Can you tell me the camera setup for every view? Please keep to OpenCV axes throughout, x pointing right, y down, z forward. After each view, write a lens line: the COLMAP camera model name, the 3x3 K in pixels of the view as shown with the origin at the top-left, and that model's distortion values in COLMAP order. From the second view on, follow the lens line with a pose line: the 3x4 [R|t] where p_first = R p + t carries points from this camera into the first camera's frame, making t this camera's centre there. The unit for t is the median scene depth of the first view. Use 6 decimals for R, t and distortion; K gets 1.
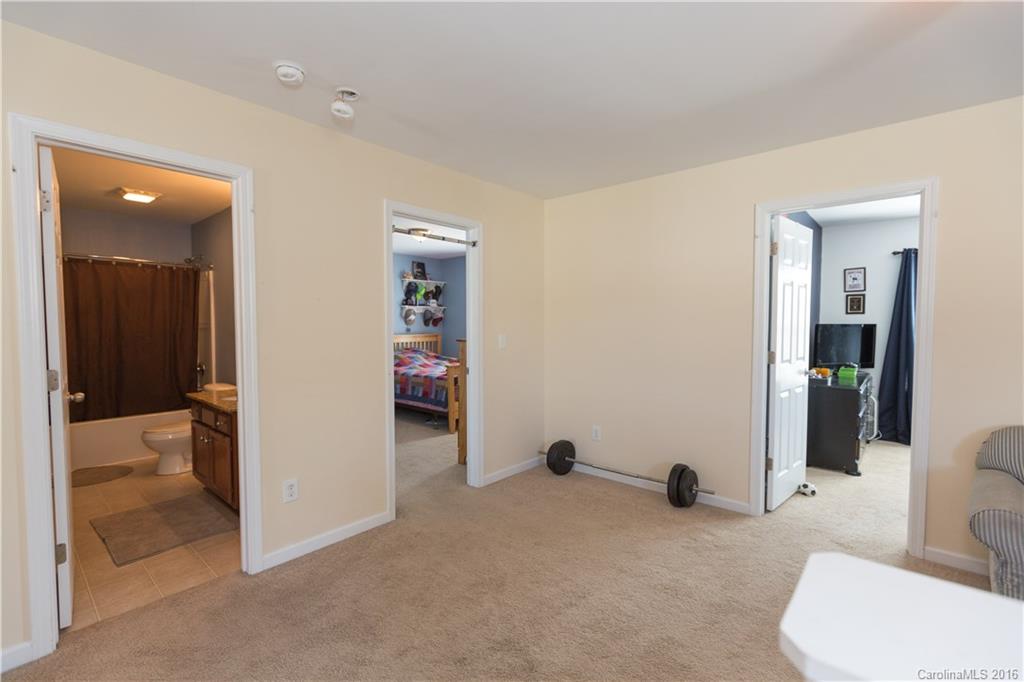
lens RADIAL K [[451.9, 0, 515.4], [0, 451.9, 343.2], [0, 0, 1]] dist [0.003771, 0.000206]
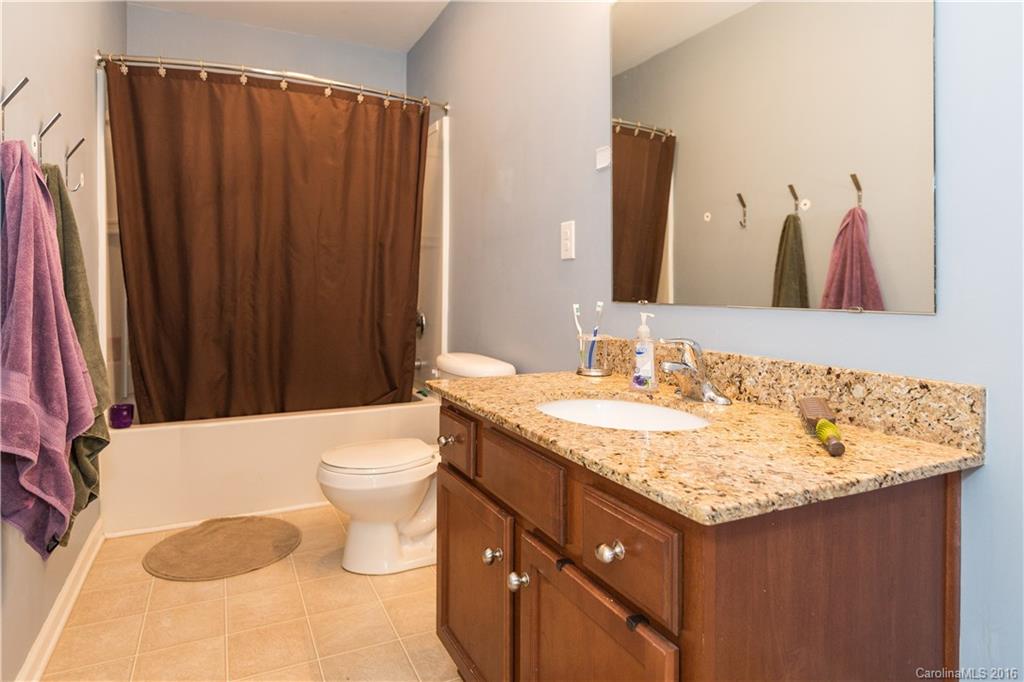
lens RADIAL K [[598.1, 0, 507.3], [0, 598.1, 286.9], [0, 0, 1]] dist [-0.000101, -0.000079]
pose [[0.917583, -0.000831, -0.397543, -0.426059], [-0.019690, 0.998675, -0.047537, 0.057627], [0.397055, 0.051447, 0.916352, 0.534307]]
